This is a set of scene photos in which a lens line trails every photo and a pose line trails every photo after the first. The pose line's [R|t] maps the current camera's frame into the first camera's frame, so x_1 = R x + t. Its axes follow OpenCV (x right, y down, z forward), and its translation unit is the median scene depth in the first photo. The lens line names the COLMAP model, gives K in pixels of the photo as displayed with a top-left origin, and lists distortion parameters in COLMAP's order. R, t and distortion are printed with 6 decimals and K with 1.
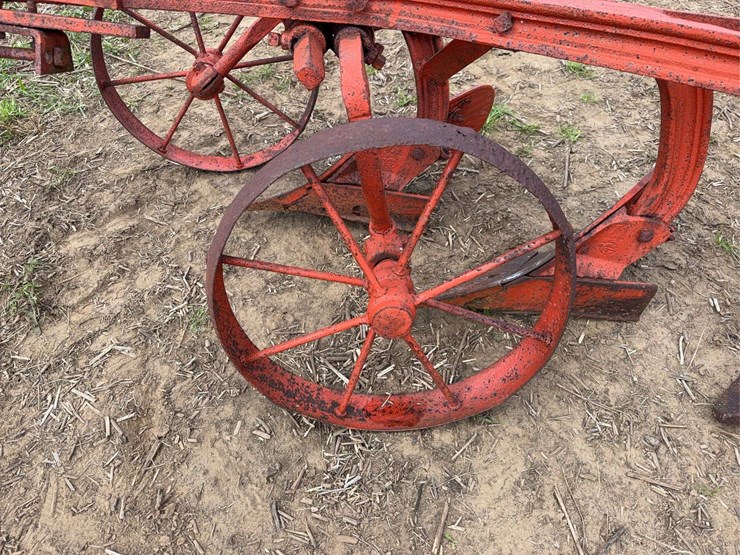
lens RADIAL K [[514.6, 0, 370.0], [0, 514.6, 277.5], [0, 0, 1]] dist [0.065314, -0.087485]
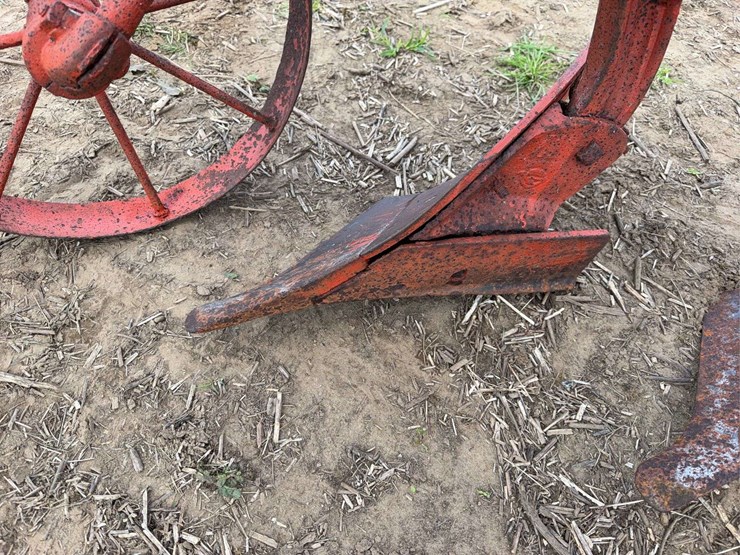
lens RADIAL K [[519.7, 0, 367.4], [0, 519.7, 284.9], [0, 0, 1]] dist [0.063739, -0.111355]
pose [[0.948317, -0.214710, 0.233654, -0.236420], [0.190498, 0.974084, 0.121946, -0.206940], [-0.253781, -0.071133, 0.964642, 0.535995]]
